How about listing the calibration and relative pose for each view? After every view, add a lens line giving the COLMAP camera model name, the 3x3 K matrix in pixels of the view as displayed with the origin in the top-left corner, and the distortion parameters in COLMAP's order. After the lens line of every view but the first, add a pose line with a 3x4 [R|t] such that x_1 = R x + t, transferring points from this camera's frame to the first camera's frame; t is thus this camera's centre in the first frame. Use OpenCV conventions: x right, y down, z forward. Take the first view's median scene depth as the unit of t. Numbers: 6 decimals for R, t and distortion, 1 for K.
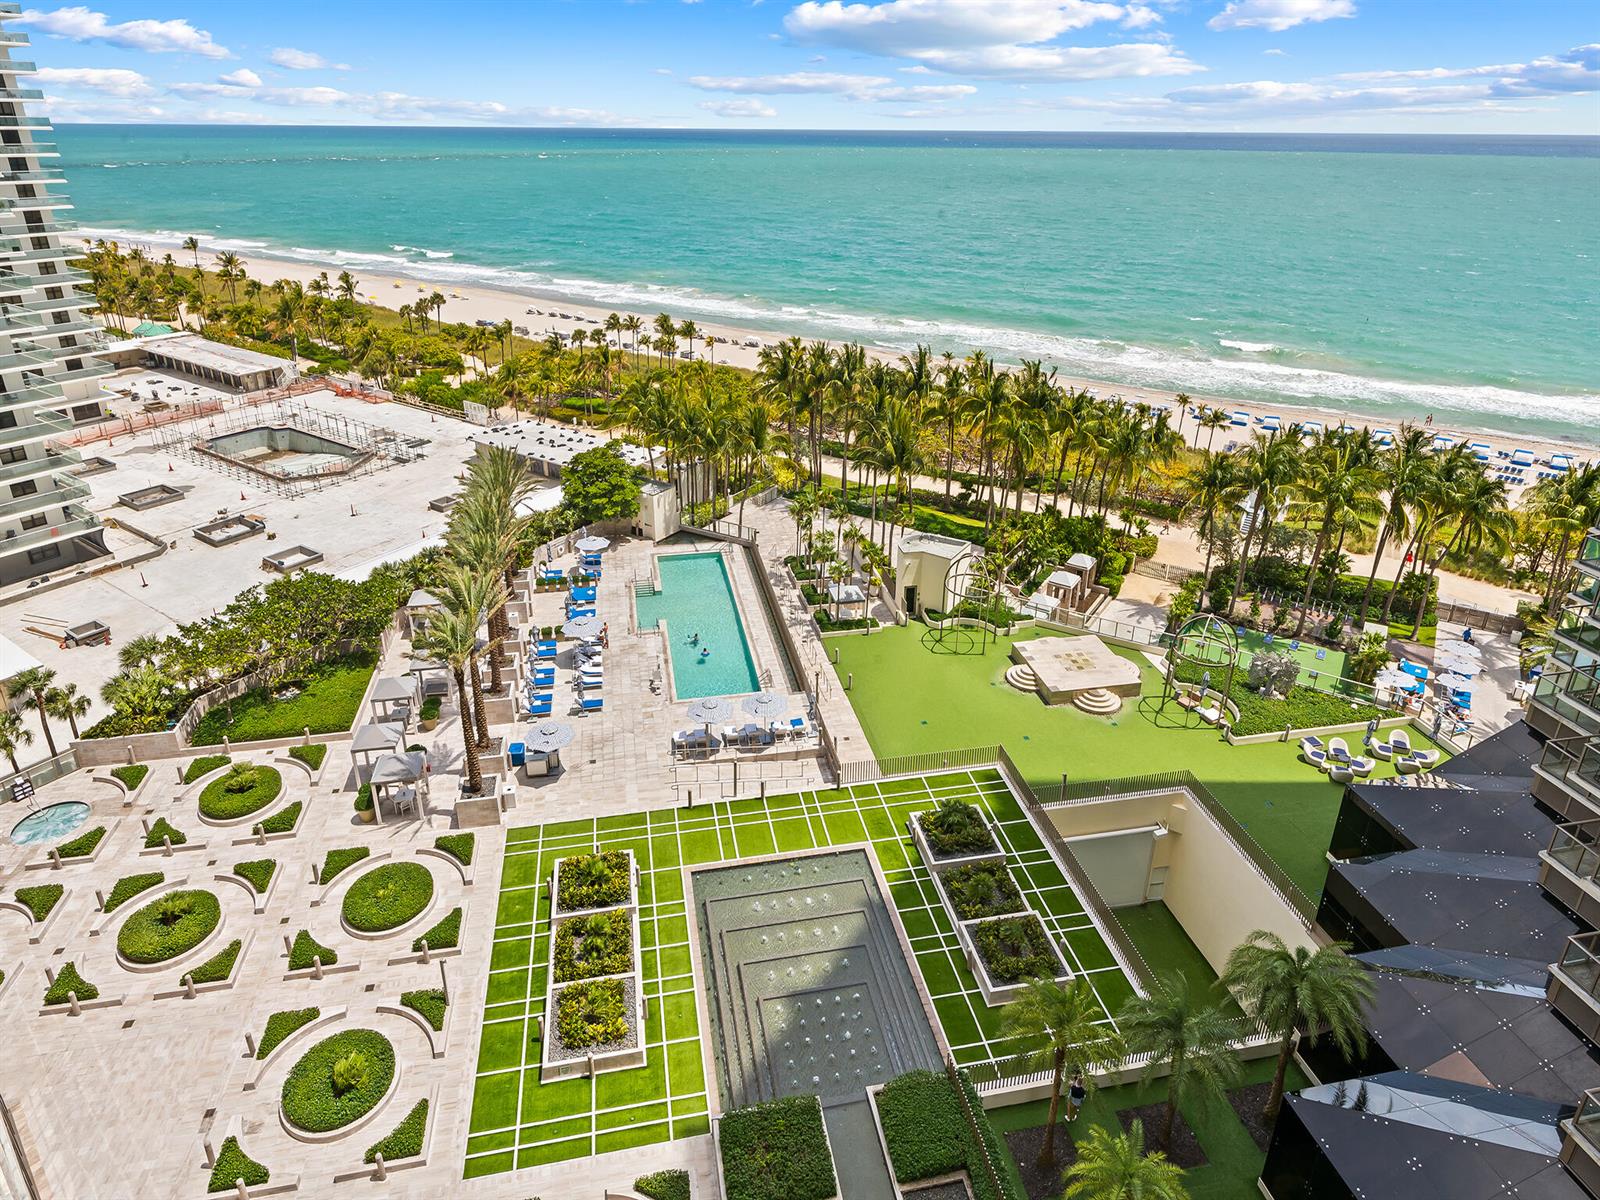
lens RADIAL K [[1010.1, 0, 800.5], [0, 1010.1, 570.7], [0, 0, 1]] dist [0.022646, -0.015951]
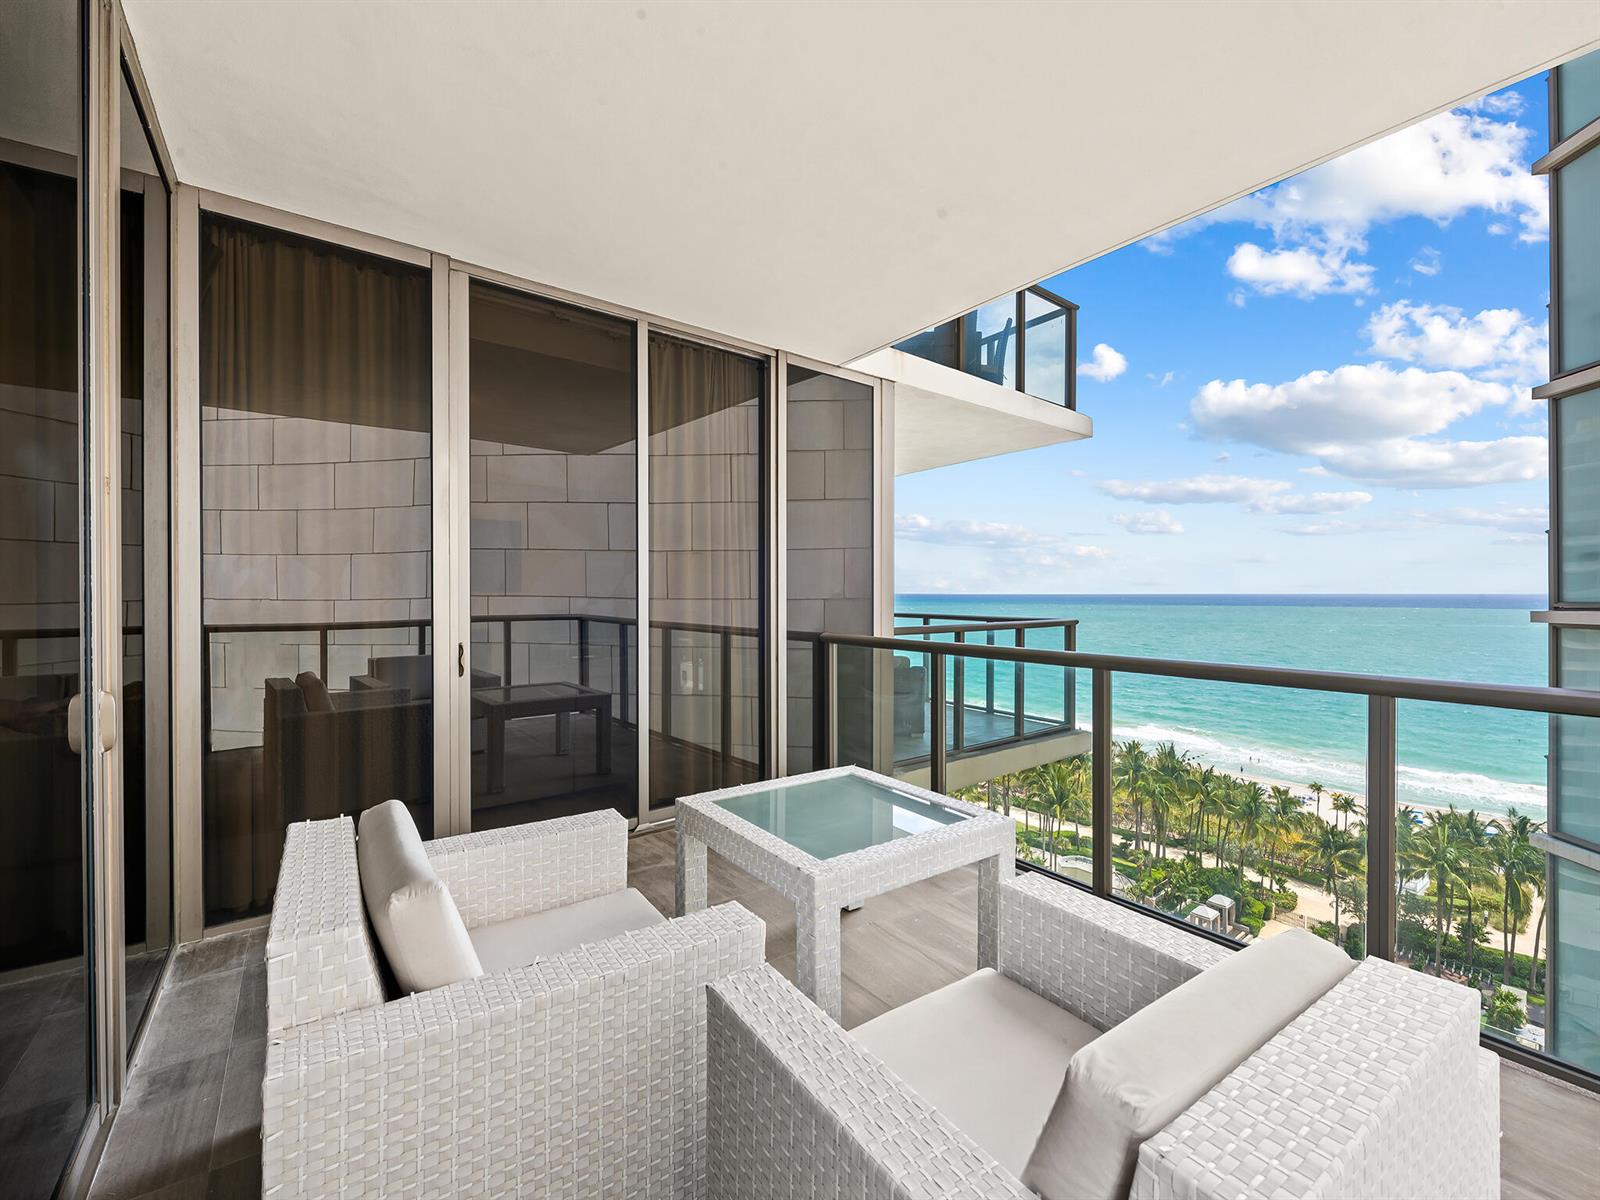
lens RADIAL K [[732.6, 0, 765.8], [0, 732.6, 593.3], [0, 0, 1]] dist [-0.000184, -0.000382]
pose [[0.946779, -0.005731, -0.321832, 0.035238], [-0.123606, 0.916709, -0.379955, 0.060413], [0.297204, 0.399514, 0.867213, -0.137461]]
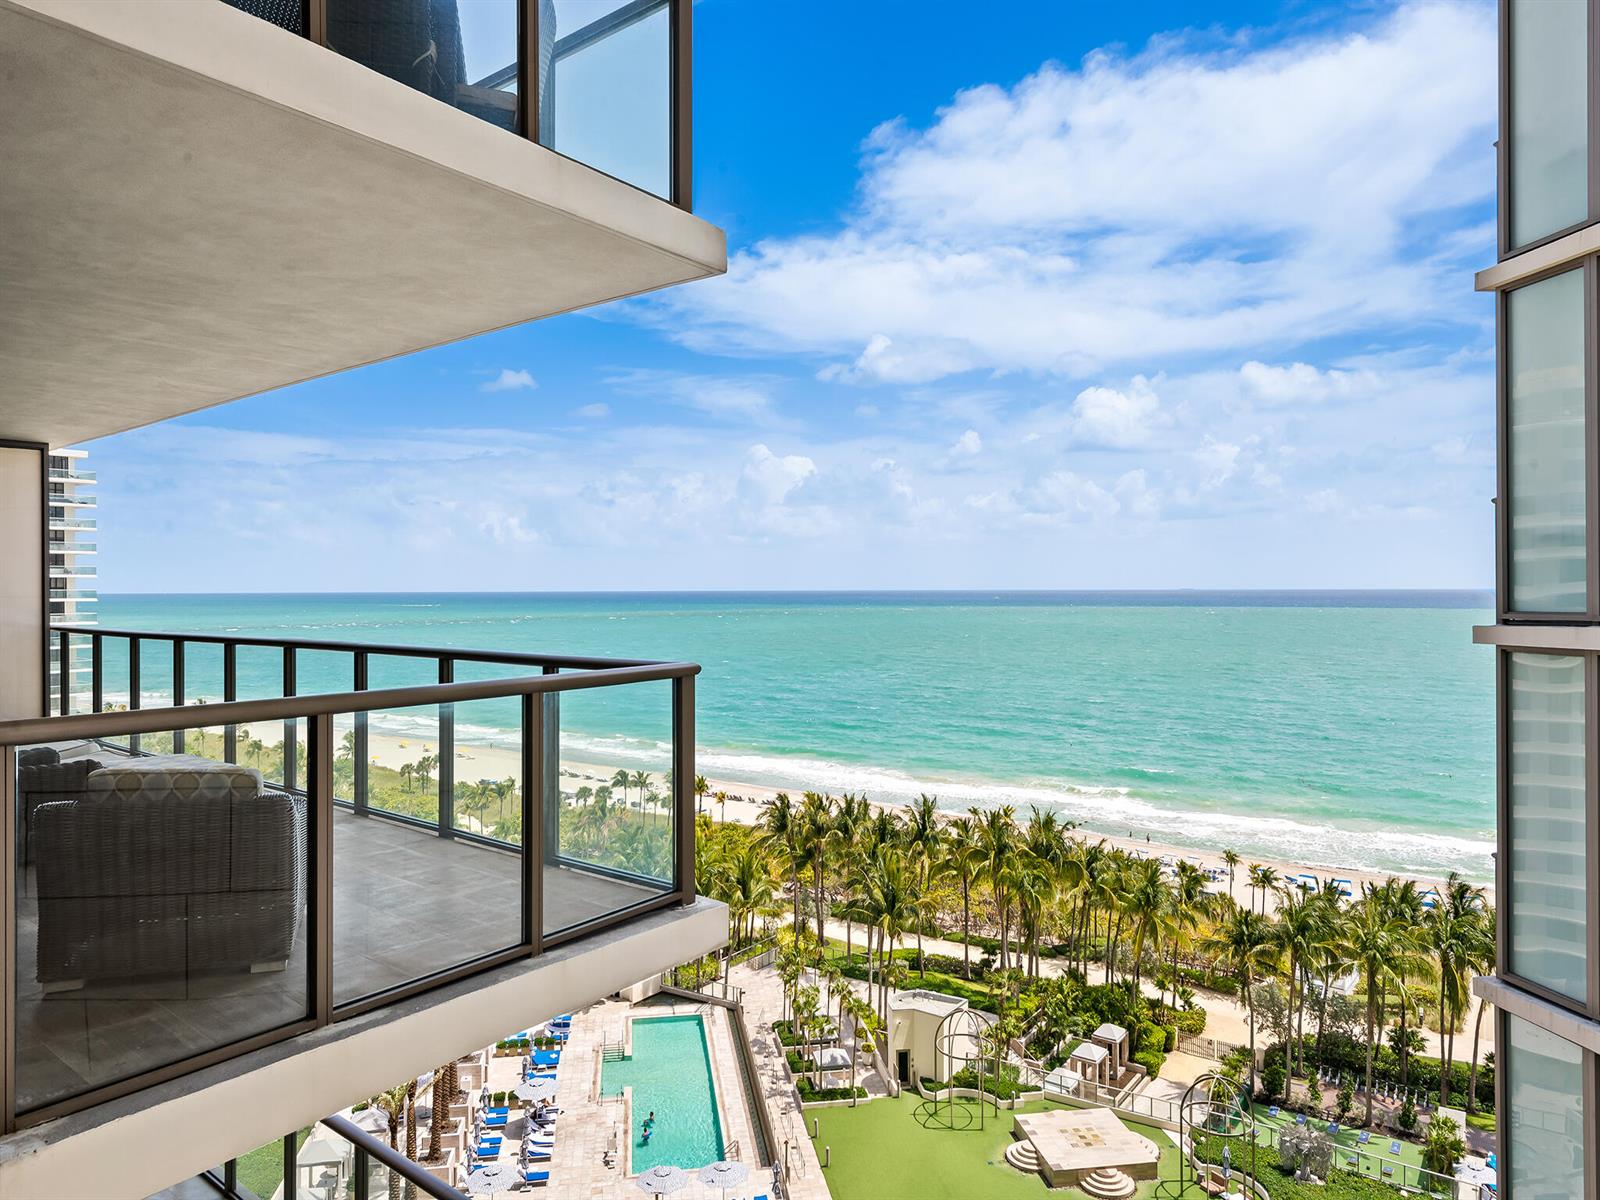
lens RADIAL K [[1157.5, 0, 800.0], [0, 1157.5, 600.0], [0, 0, 1]] dist [0.014361, 0.005318]
pose [[0.999122, -0.009940, -0.040693, 0.053957], [-0.006790, 0.920162, -0.391479, 0.044491], [0.041335, 0.391412, 0.919287, -0.103661]]
